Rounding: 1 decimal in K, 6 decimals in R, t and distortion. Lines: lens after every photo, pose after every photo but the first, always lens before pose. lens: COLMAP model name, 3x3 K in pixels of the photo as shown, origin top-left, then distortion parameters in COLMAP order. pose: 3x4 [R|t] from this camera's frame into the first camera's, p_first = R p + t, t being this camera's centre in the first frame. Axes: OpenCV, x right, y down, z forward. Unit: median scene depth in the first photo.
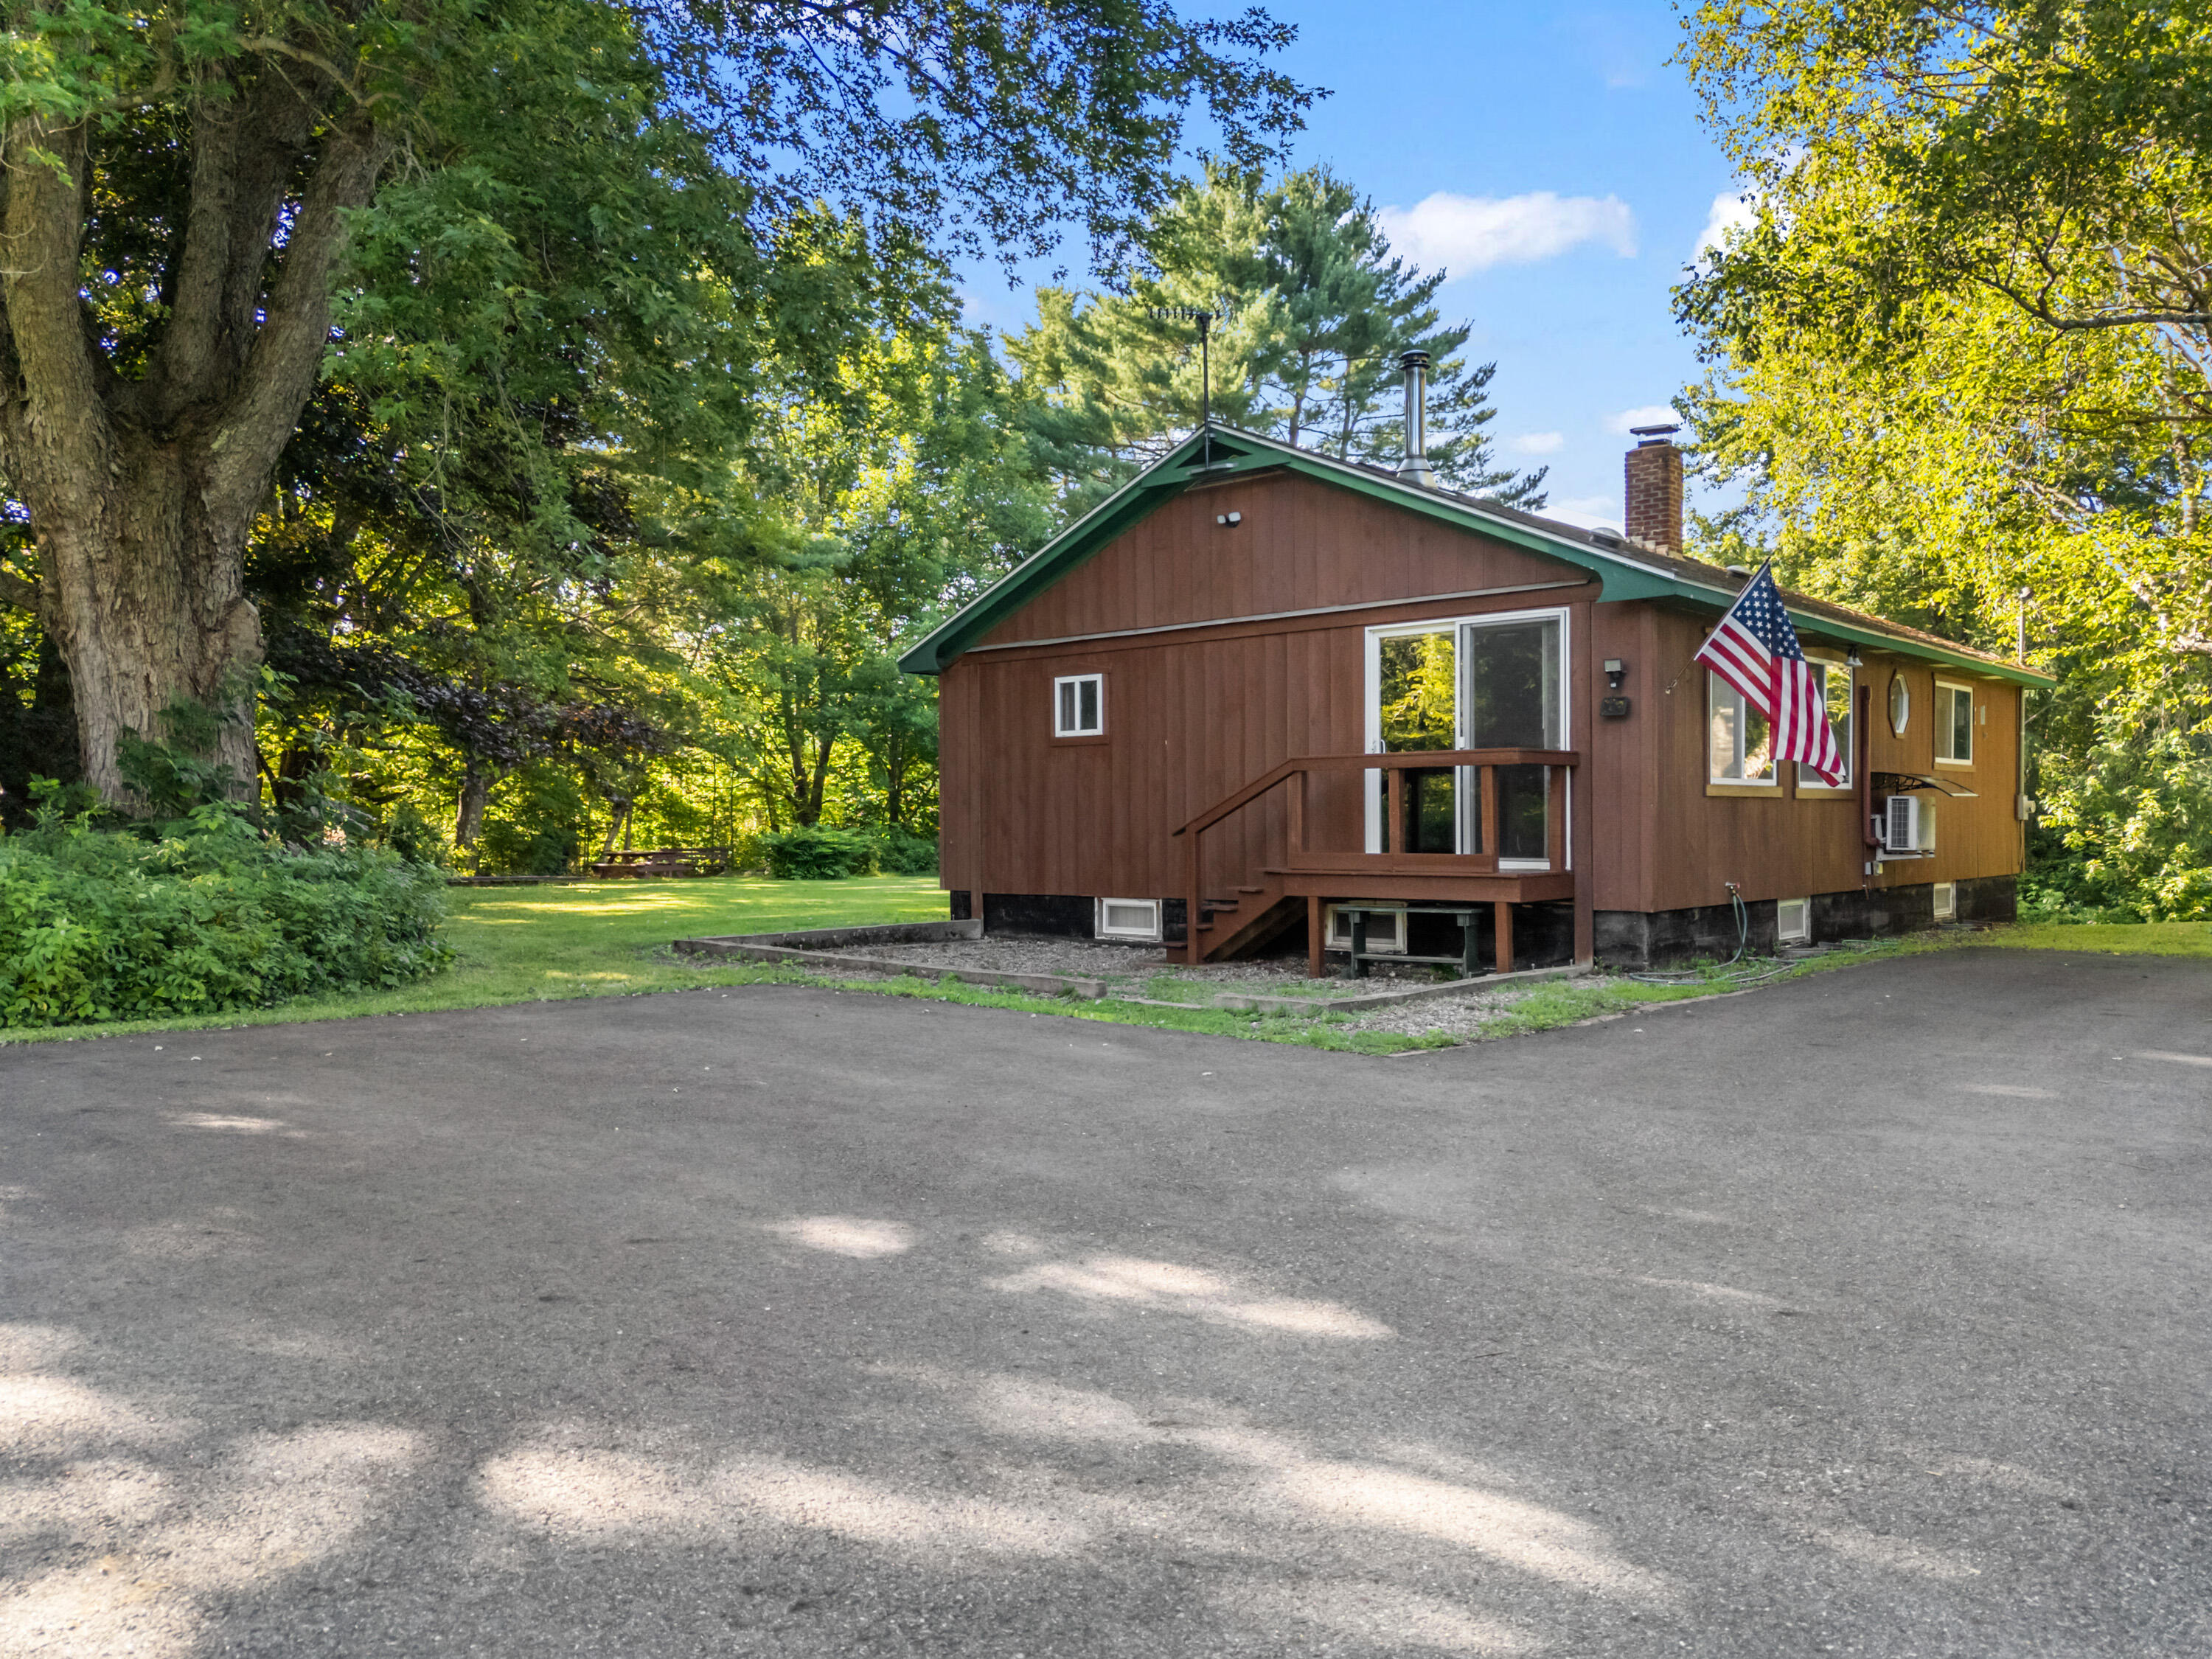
lens RADIAL K [[1662.5, 0, 1091.6], [0, 1662.5, 819.3], [0, 0, 1]] dist [0.092732, -0.088648]
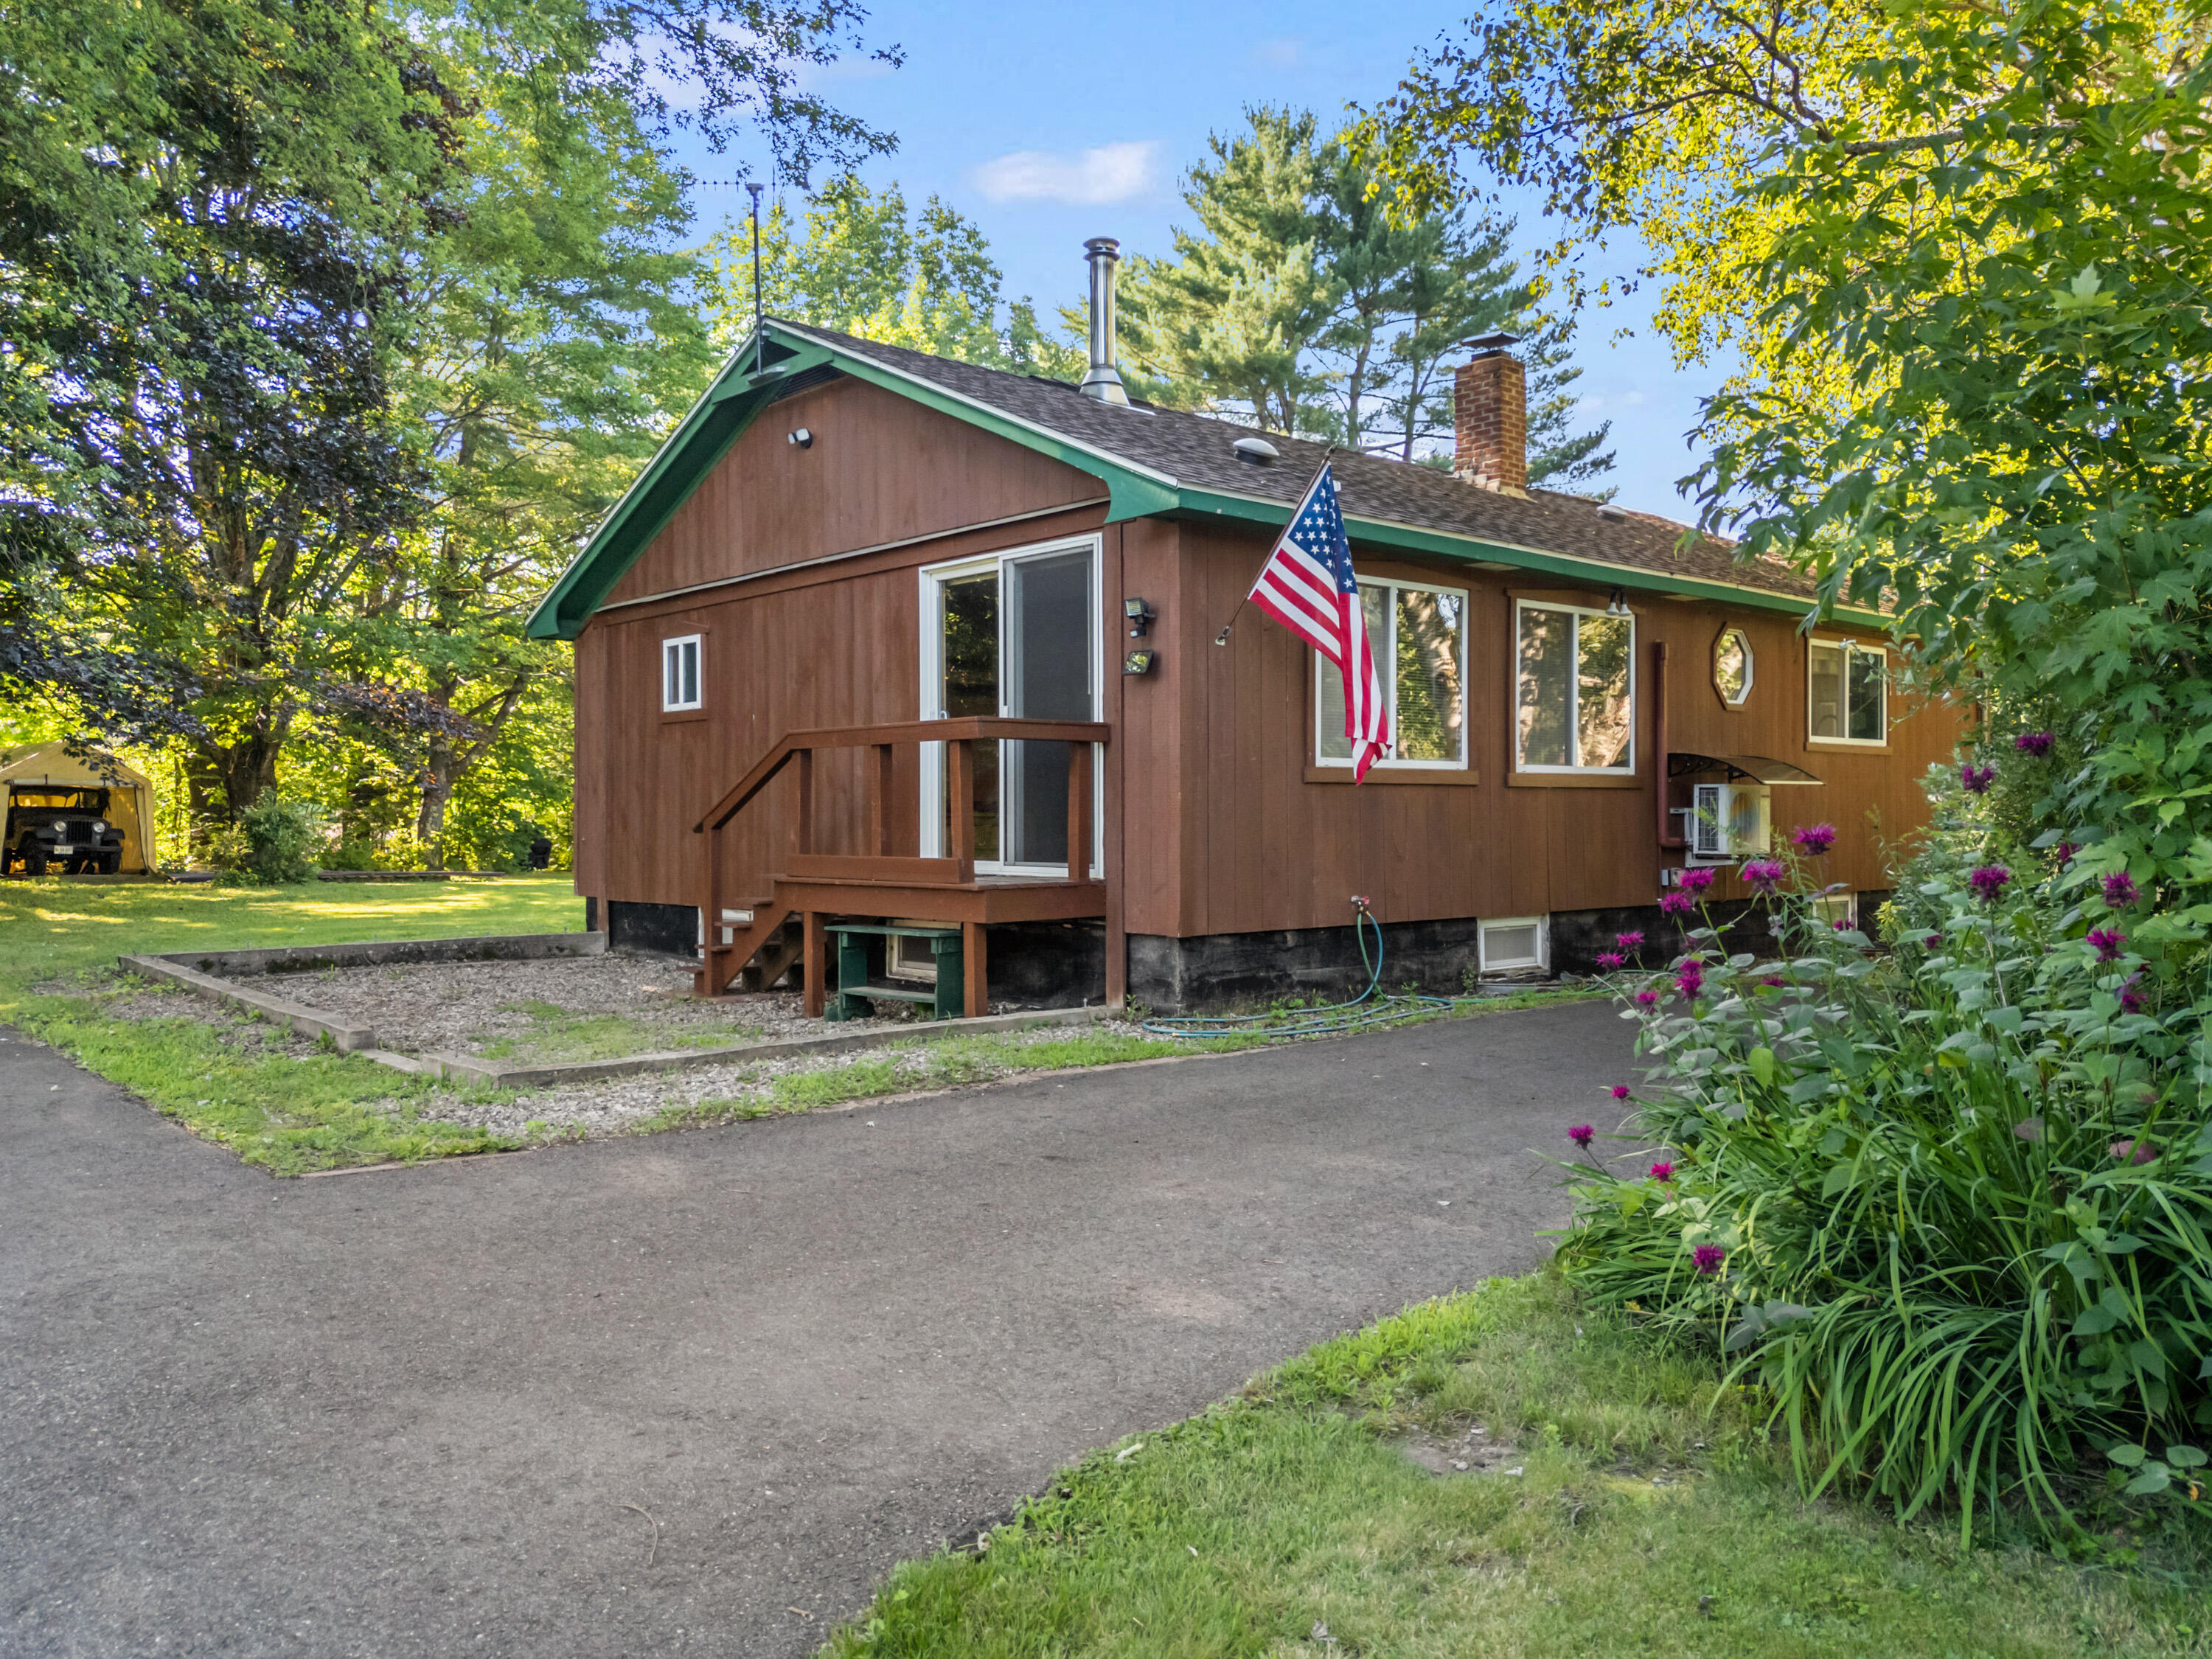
lens RADIAL K [[1662.5, 0, 1104.2], [0, 1662.5, 768.6], [0, 0, 1]] dist [0.079723, -0.002447]
pose [[0.992636, -0.000121, -0.121138, 0.312755], [-0.003162, 0.999633, -0.026905, 0.000616], [0.121096, 0.027090, 0.992271, 0.211146]]
